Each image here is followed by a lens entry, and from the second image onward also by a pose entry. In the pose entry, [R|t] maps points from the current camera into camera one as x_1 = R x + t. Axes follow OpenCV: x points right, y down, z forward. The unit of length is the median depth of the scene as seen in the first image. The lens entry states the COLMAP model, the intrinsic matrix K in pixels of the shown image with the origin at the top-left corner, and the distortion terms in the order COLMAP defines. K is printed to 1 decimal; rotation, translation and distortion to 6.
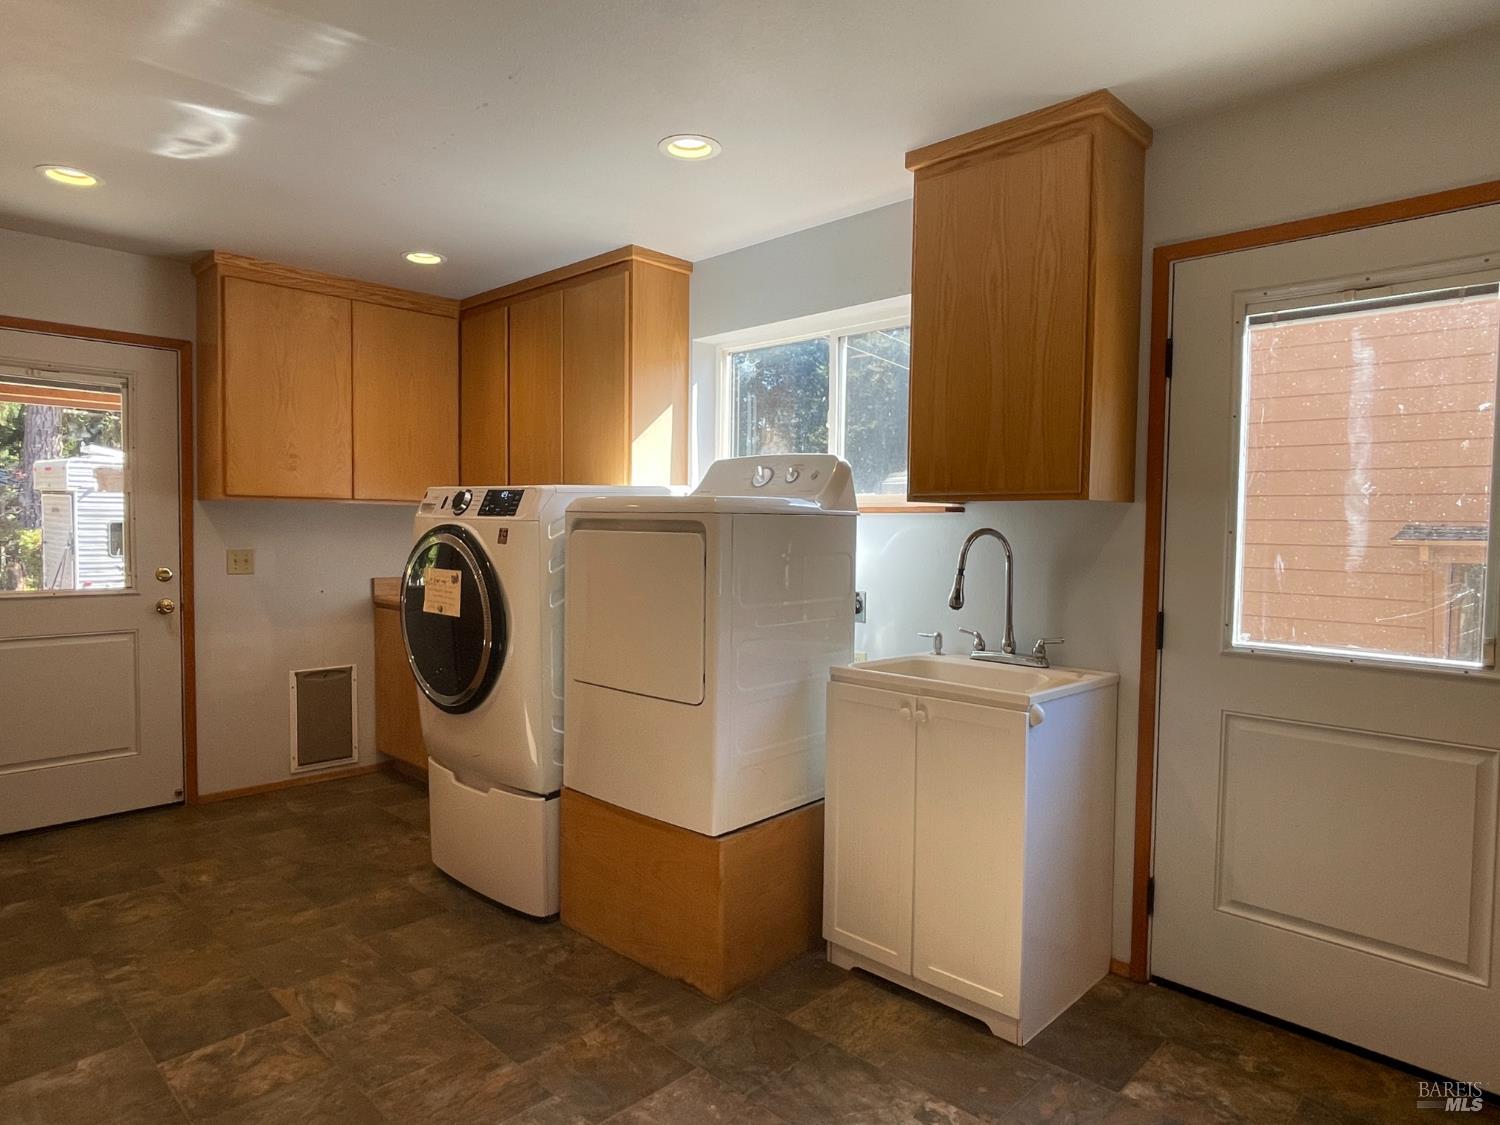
lens RADIAL K [[908.2, 0, 746.6], [0, 908.2, 568.7], [0, 0, 1]] dist [-0.000041, 0.003885]
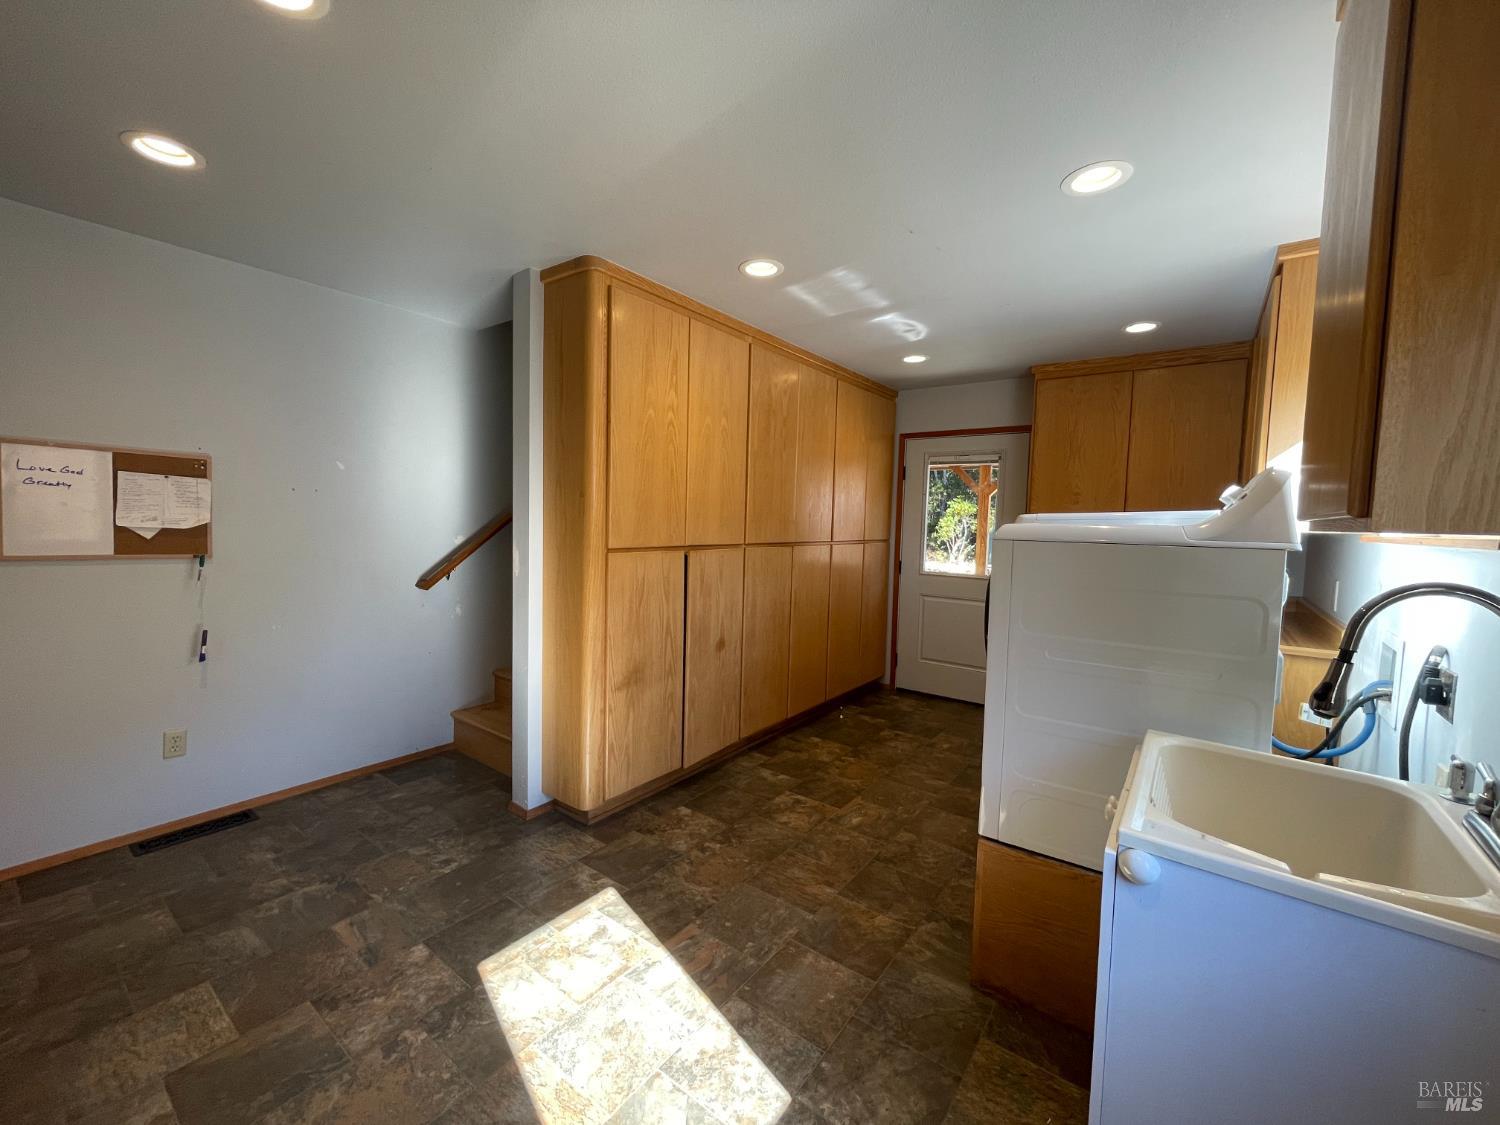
lens RADIAL K [[608.0, 0, 735.0], [0, 608.0, 558.7], [0, 0, 1]] dist [0.001032, 0.001145]
pose [[0.106733, 0.053157, -0.992866, 0.643903], [-0.063585, 0.996891, 0.046537, -0.053672], [0.992253, 0.058164, 0.109781, 0.602212]]
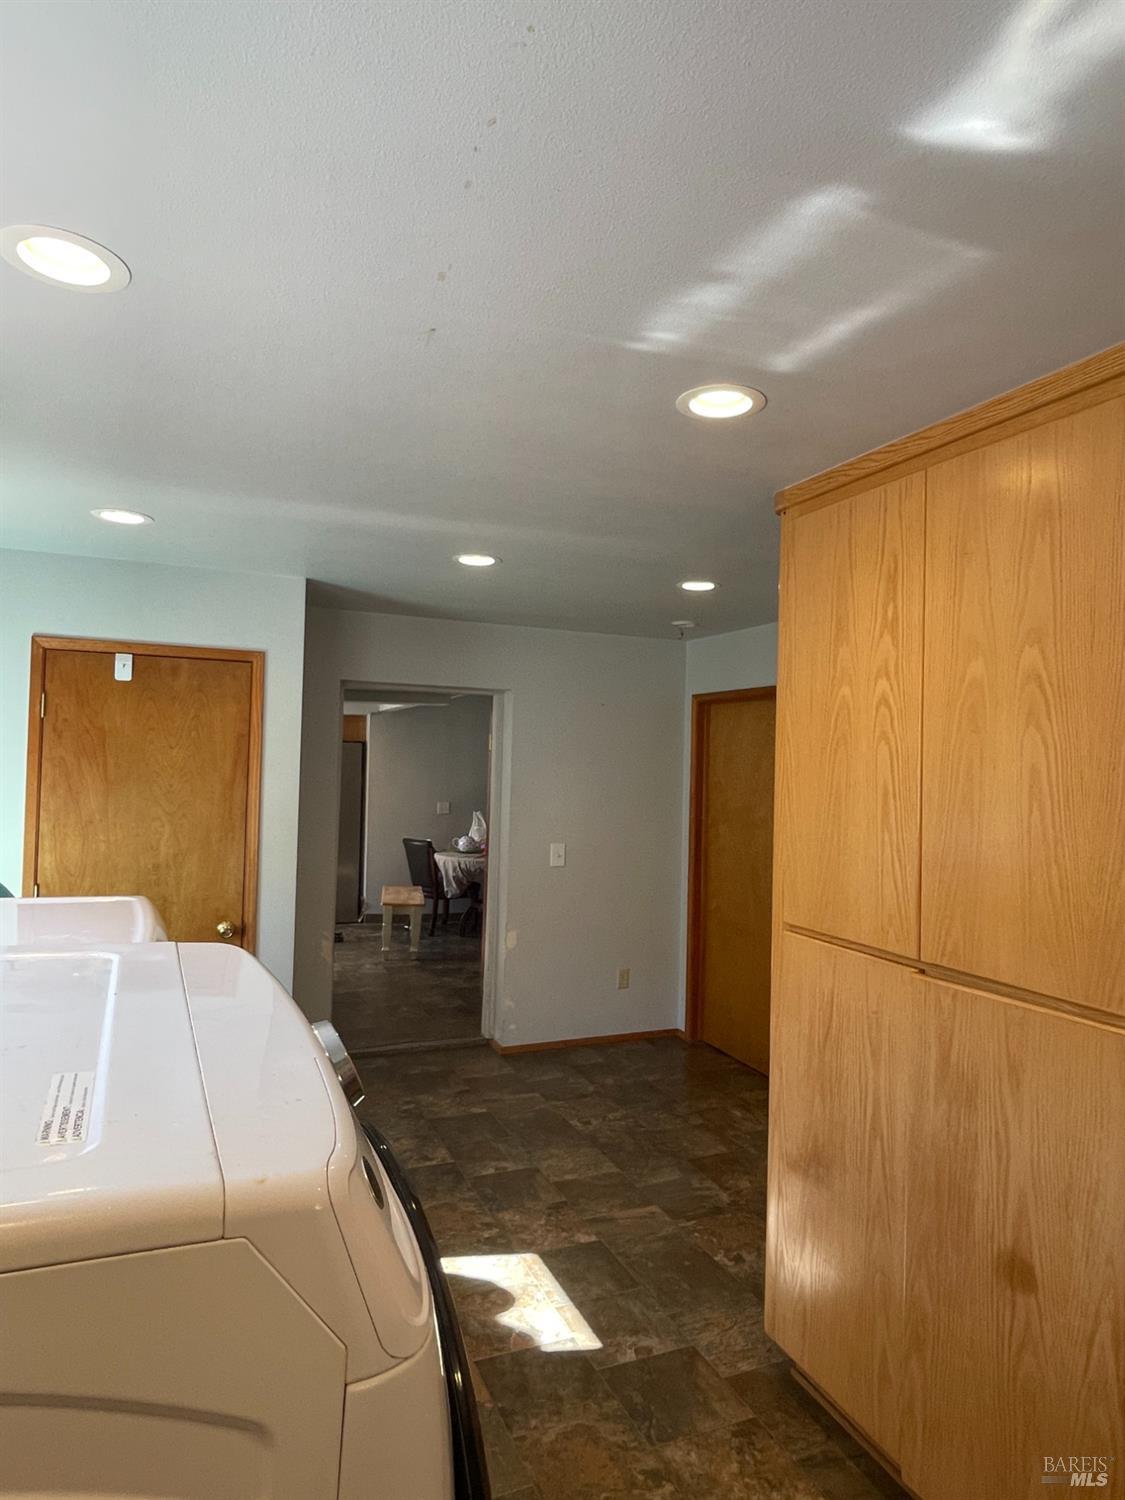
lens RADIAL K [[908.2, 0, 576.1], [0, 908.2, 748.3], [0, 0, 1]] dist [-0.000041, 0.003885]
pose [[-0.924179, -0.029479, 0.380821, -0.616072], [-0.021623, 0.999456, 0.024891, -0.222805], [-0.381347, 0.014770, -0.924314, 1.518587]]
